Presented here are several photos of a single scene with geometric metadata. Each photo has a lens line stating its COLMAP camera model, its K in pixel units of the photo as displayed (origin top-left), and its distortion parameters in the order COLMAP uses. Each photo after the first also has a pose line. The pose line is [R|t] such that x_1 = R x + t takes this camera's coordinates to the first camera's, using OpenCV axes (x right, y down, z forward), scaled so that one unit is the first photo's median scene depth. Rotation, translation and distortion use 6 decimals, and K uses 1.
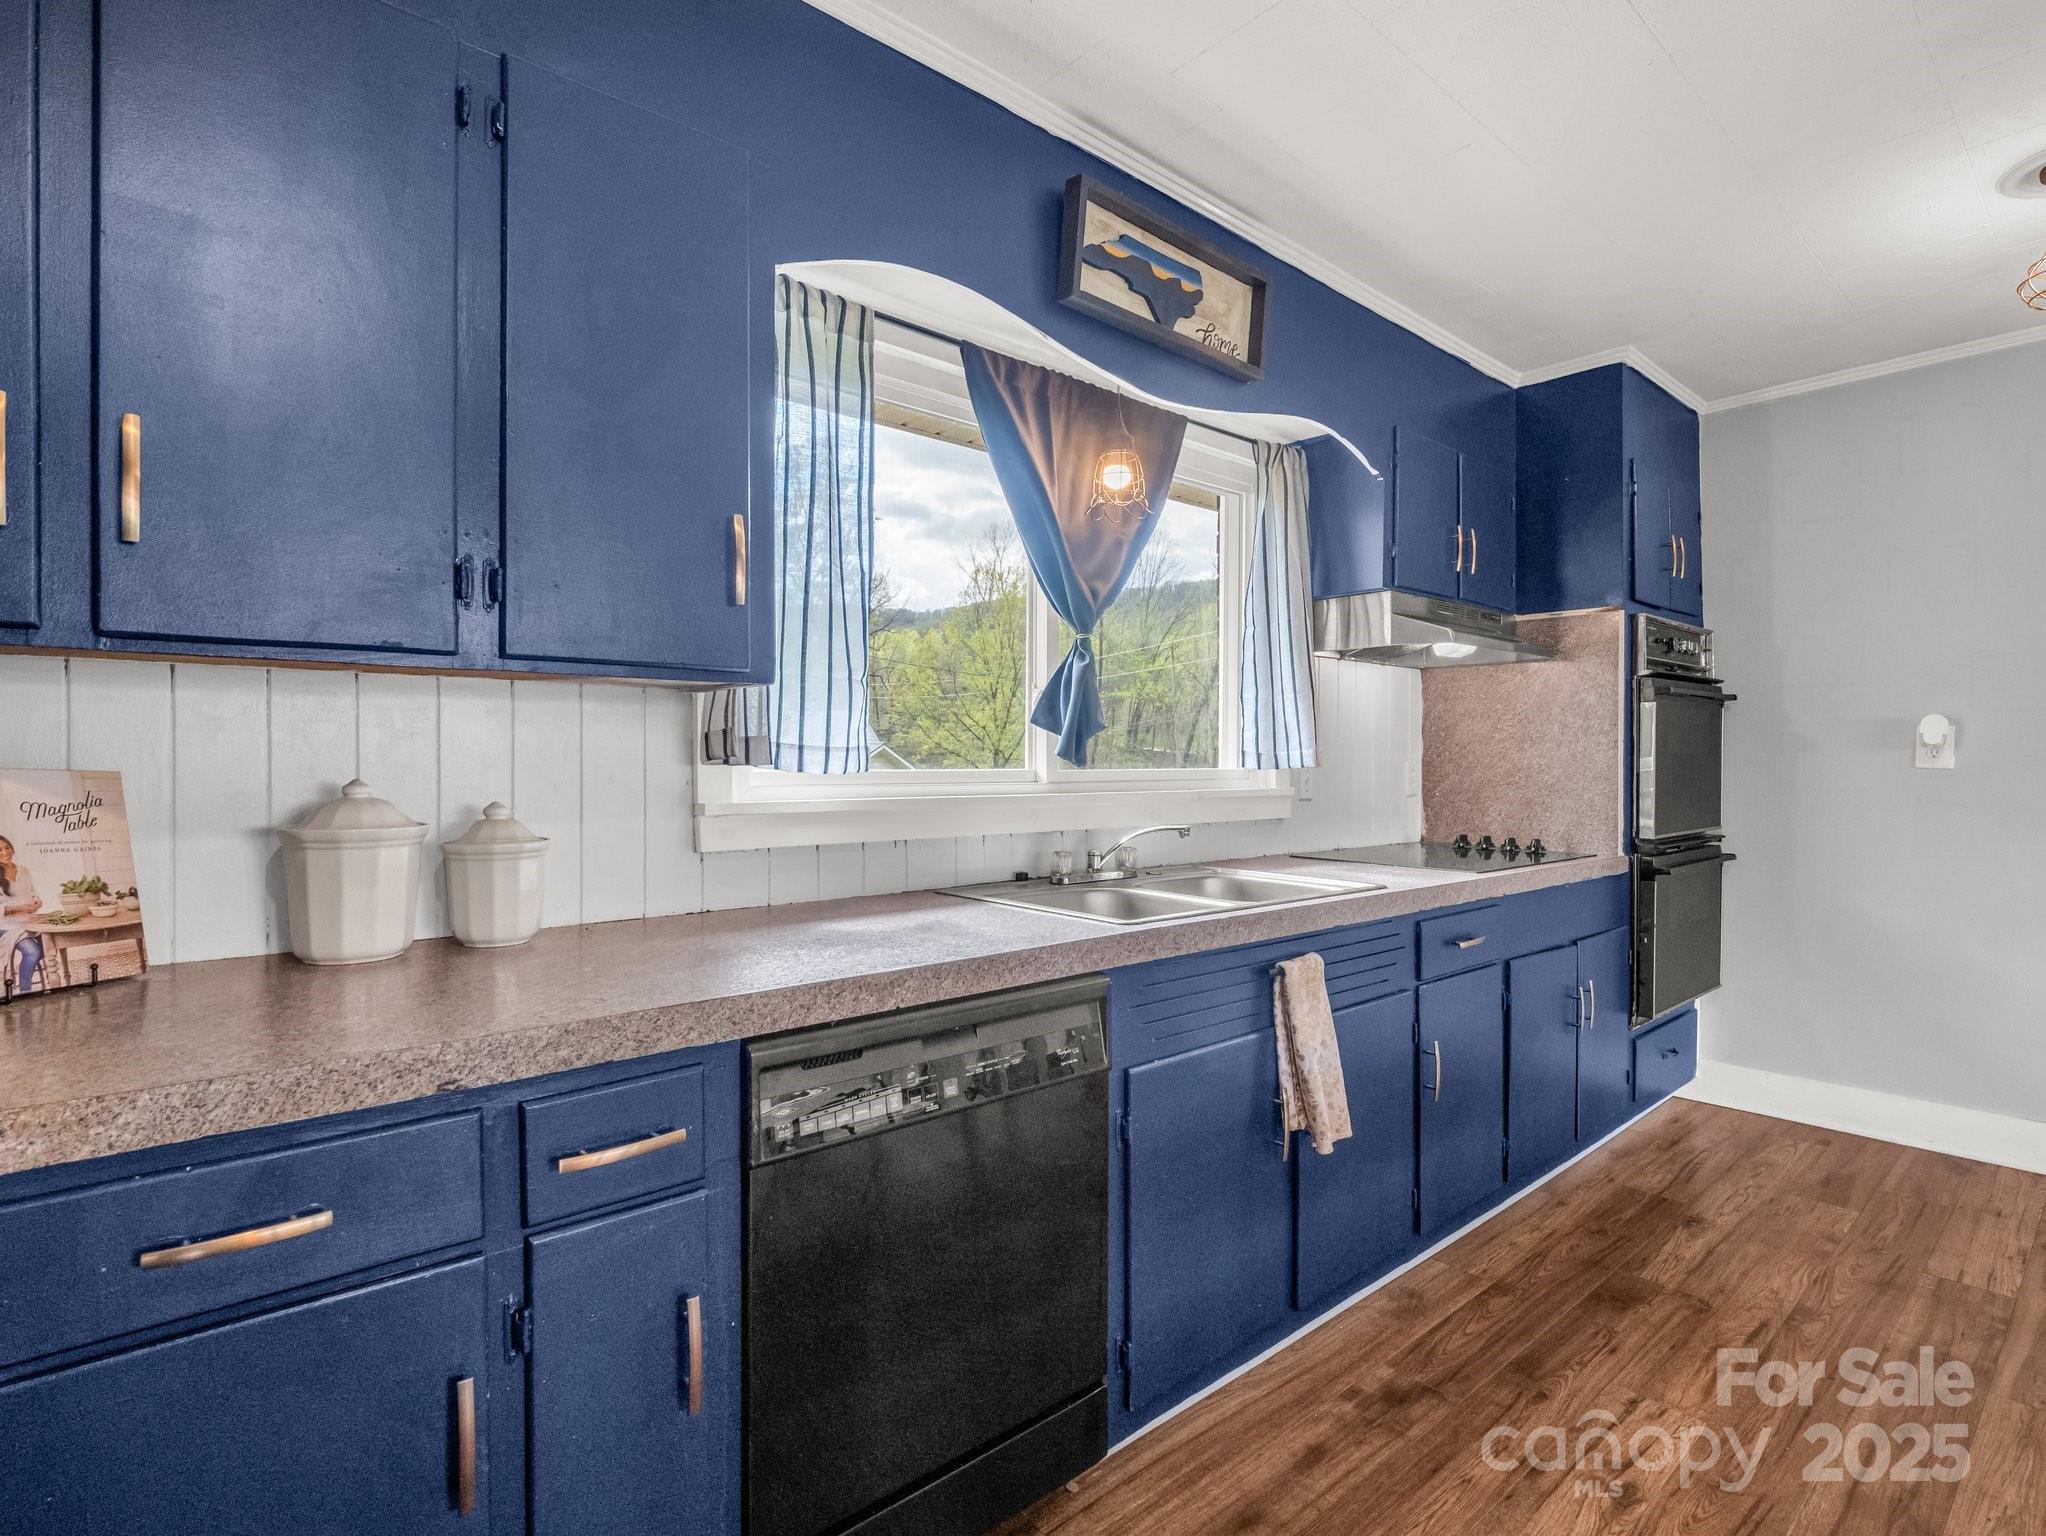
lens RADIAL K [[994.6, 0, 1019.4], [0, 994.6, 757.6], [0, 0, 1]] dist [-0.004711, -0.001580]
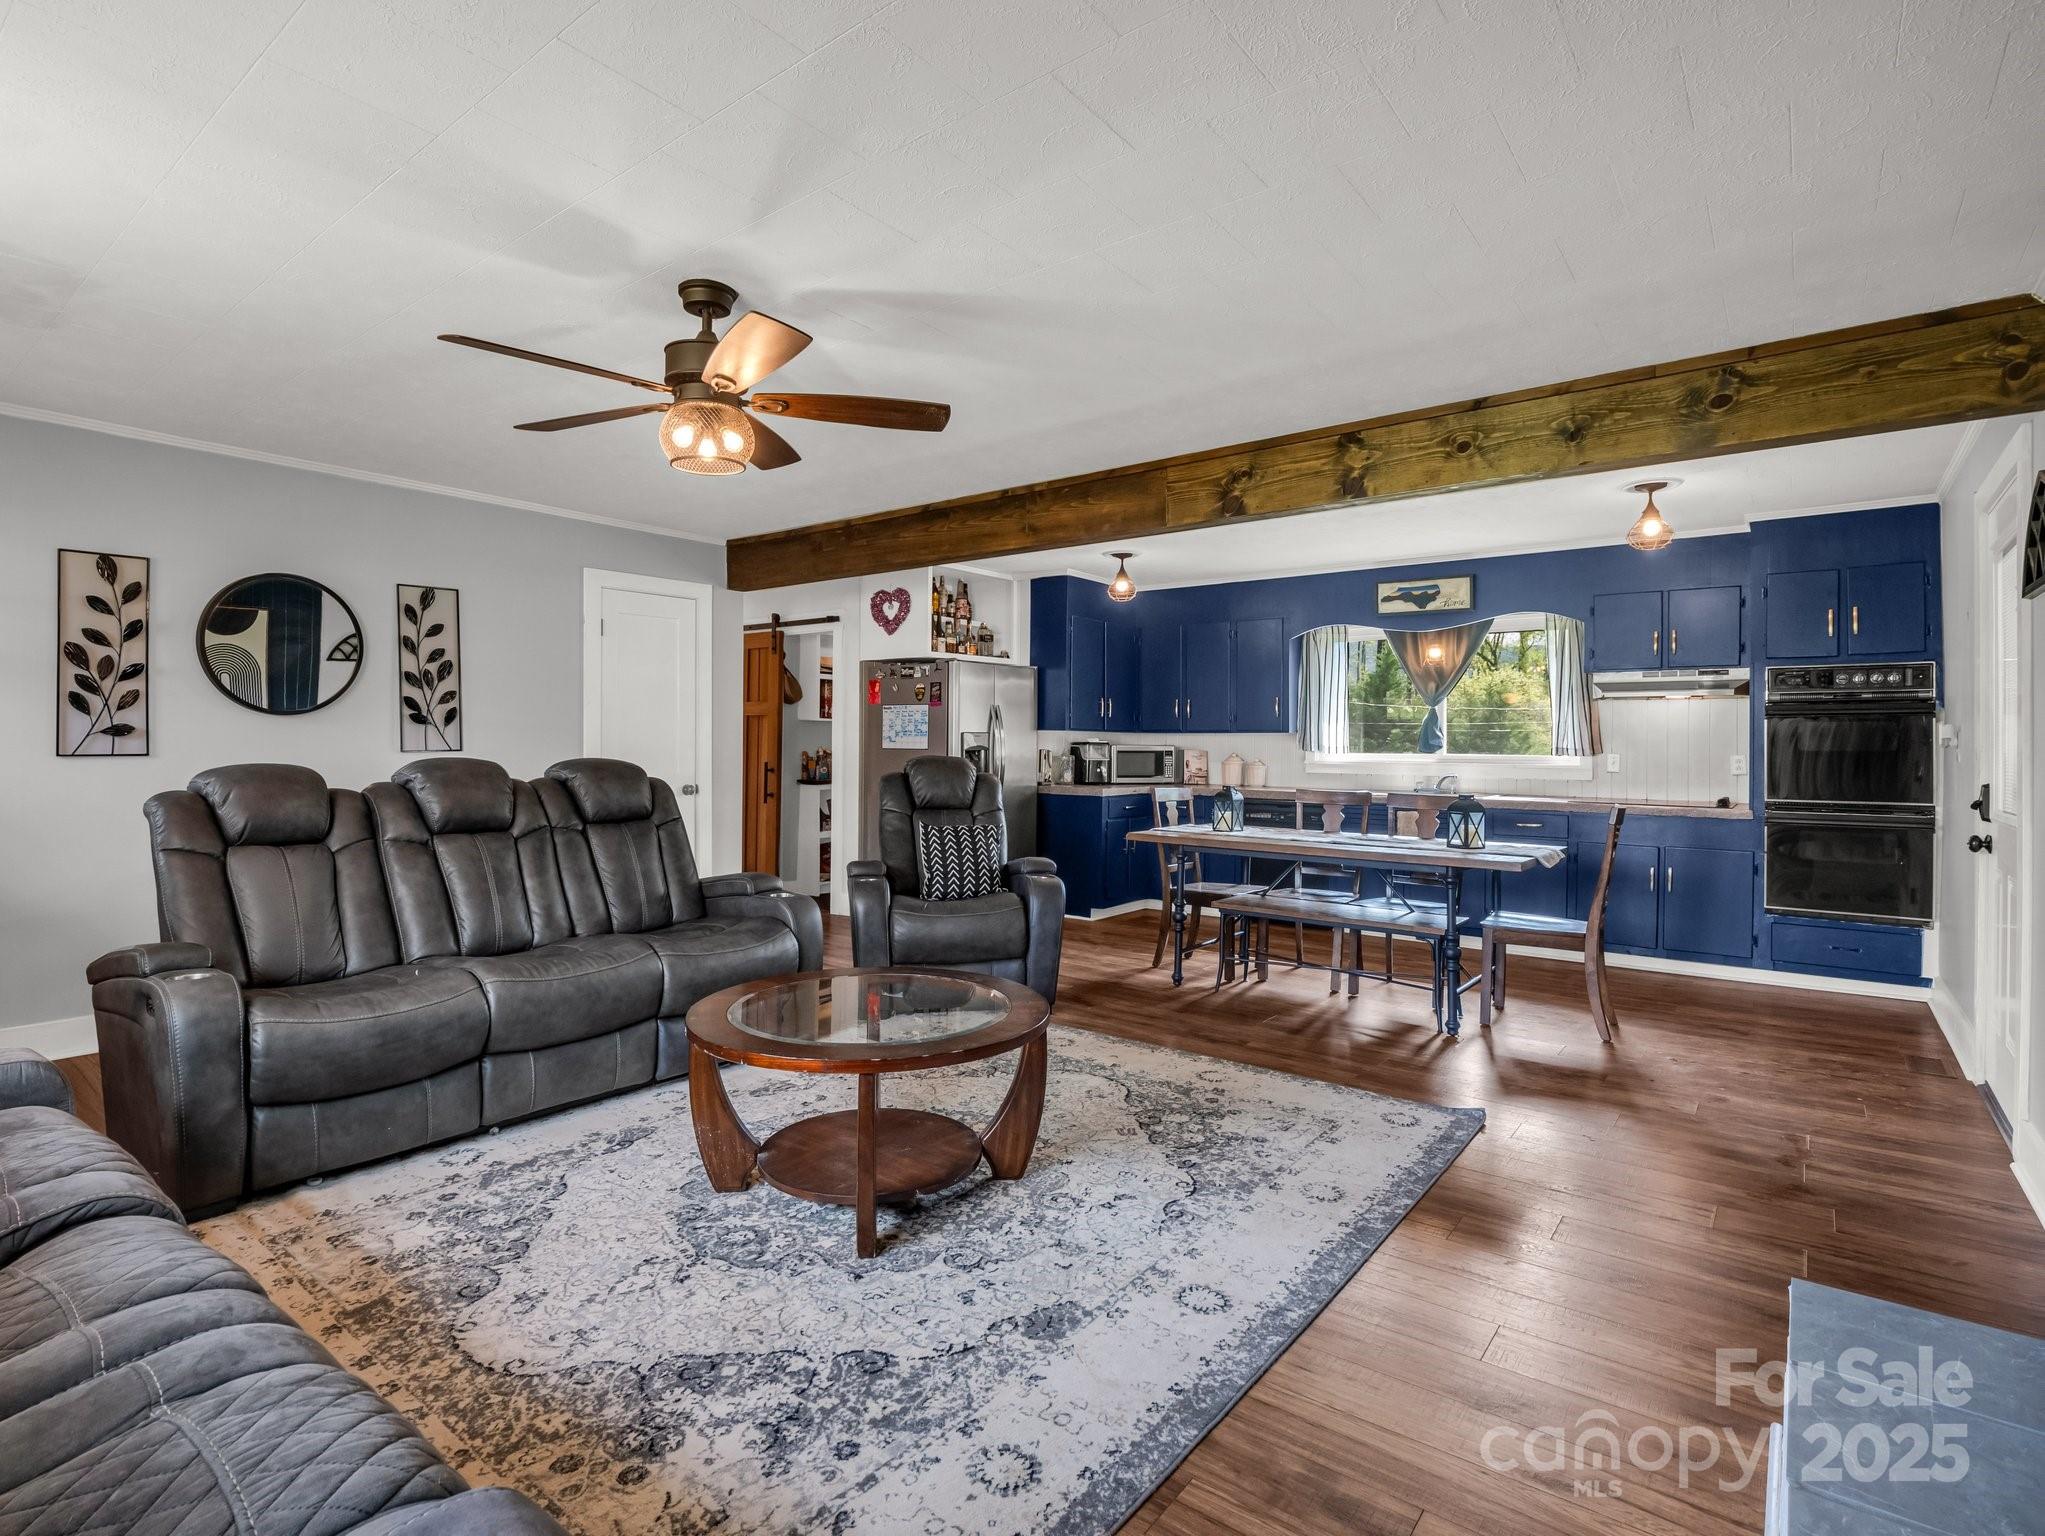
lens RADIAL K [[1011.4, 0, 1017.7], [0, 1011.4, 755.8], [0, 0, 1]] dist [-0.008391, 0.001084]
pose [[0.216713, 0.015148, -0.976118, 3.297796], [-0.004071, 0.999885, 0.014613, -0.026805], [0.976227, 0.000807, 0.216749, -0.994667]]
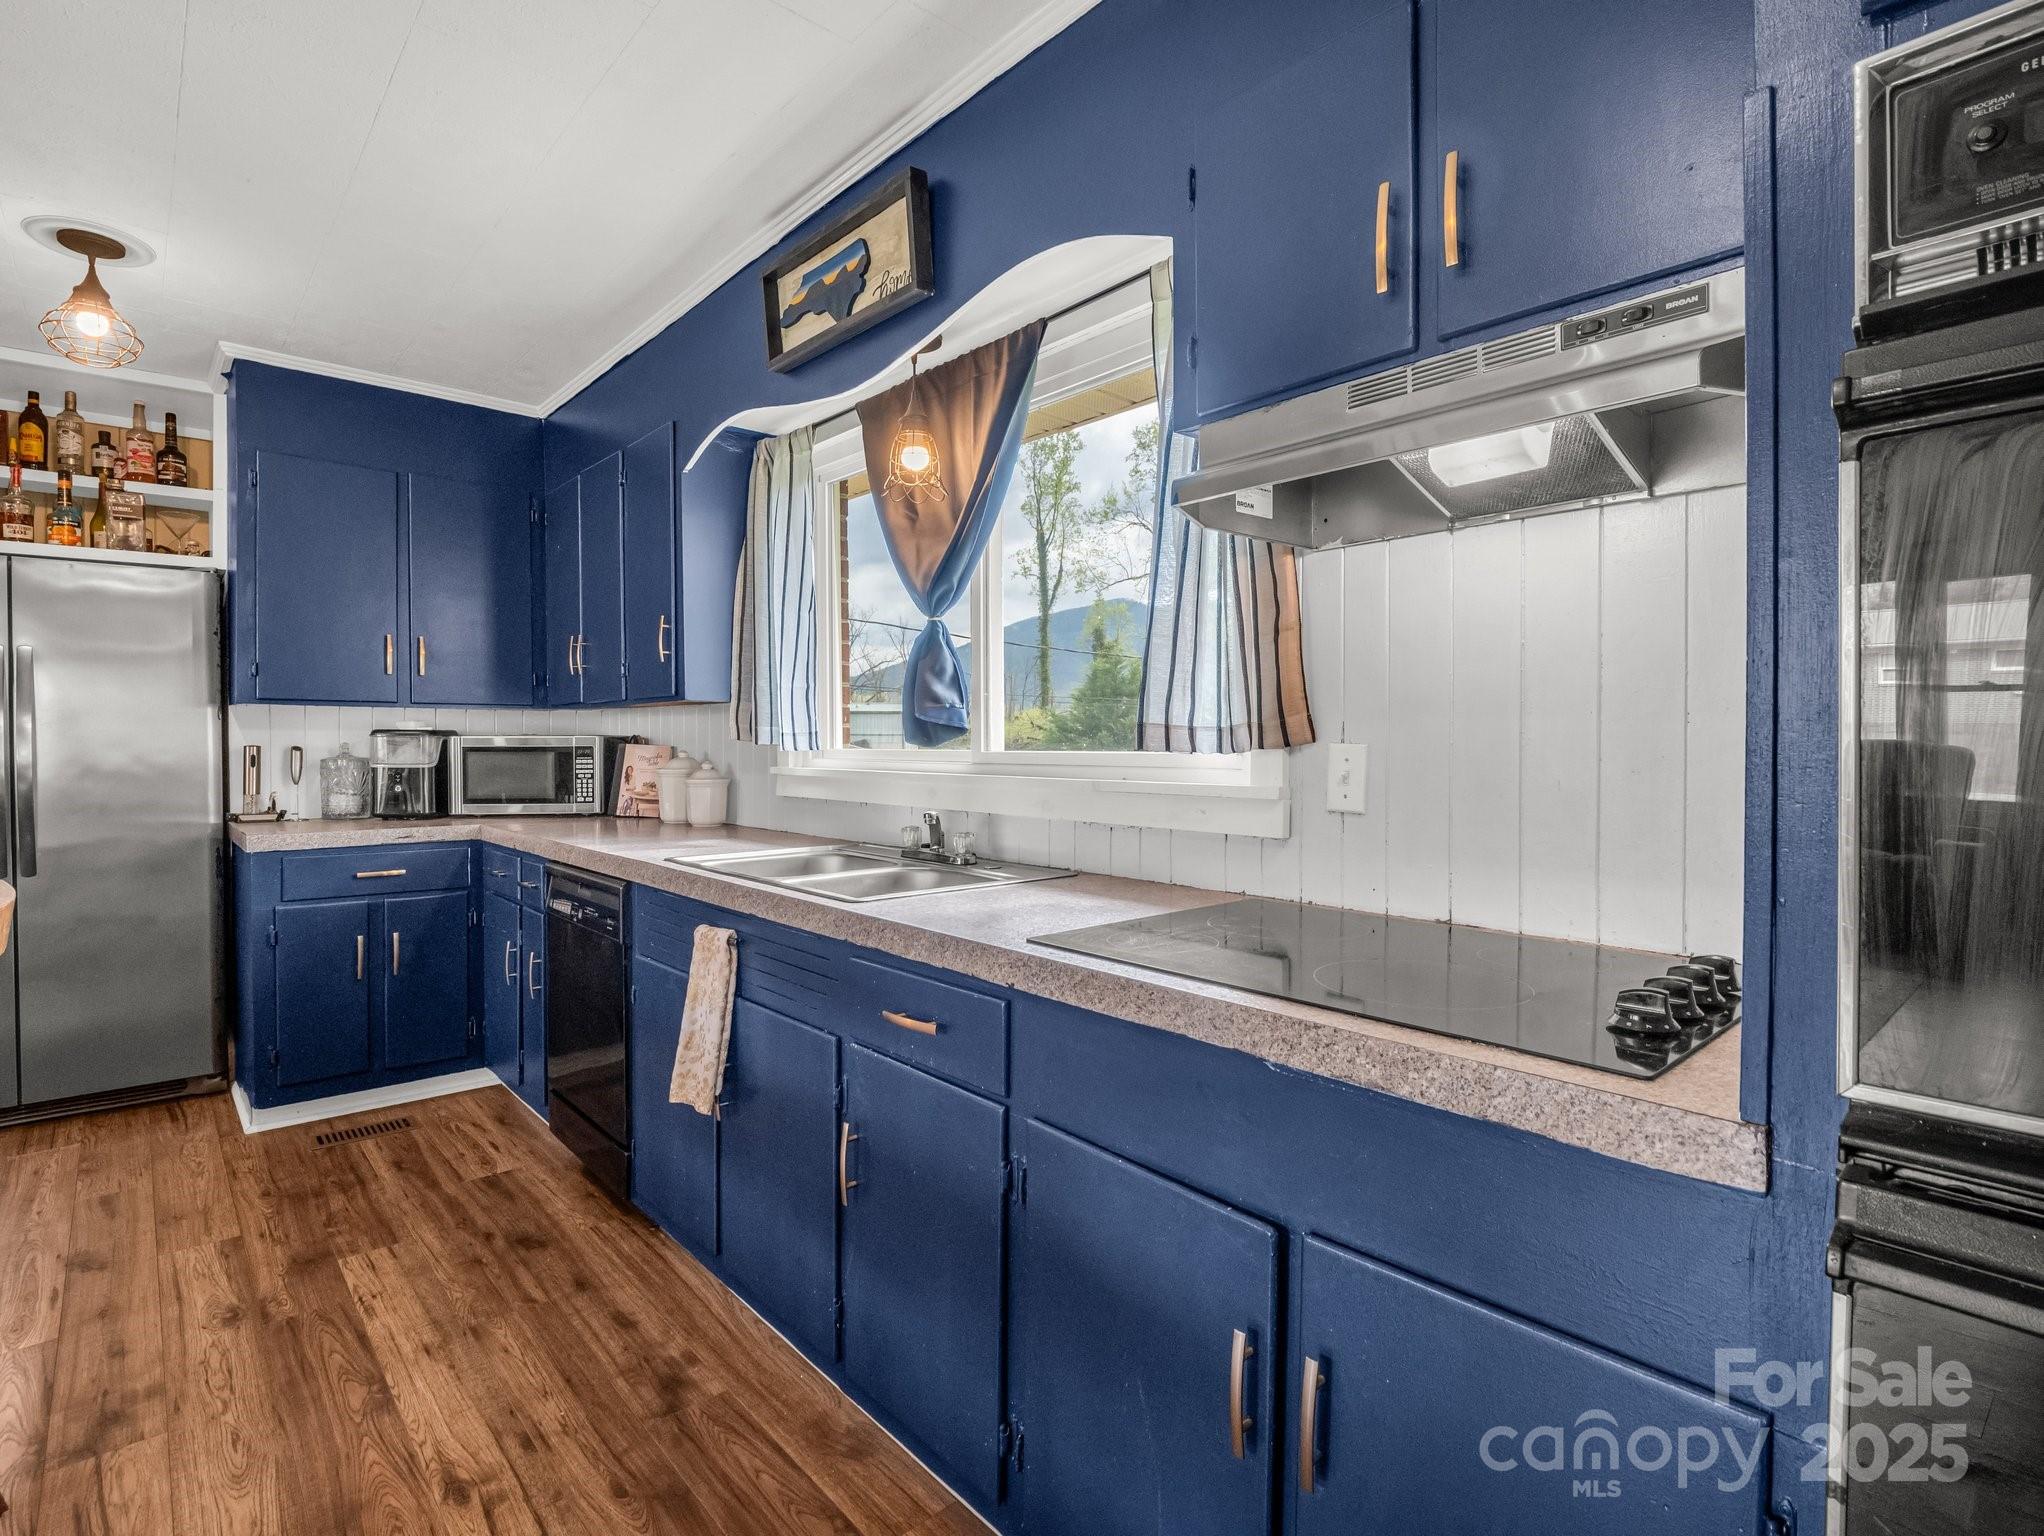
lens RADIAL K [[1031.0, 0, 1022.0], [0, 1031.0, 757.8], [0, 0, 1]] dist [-0.001465, -0.001085]
pose [[0.012669, 0.017512, -0.999766, 1.395114], [0.004824, 0.999834, 0.017574, 0.001640], [0.999908, -0.005046, 0.012582, 1.330977]]
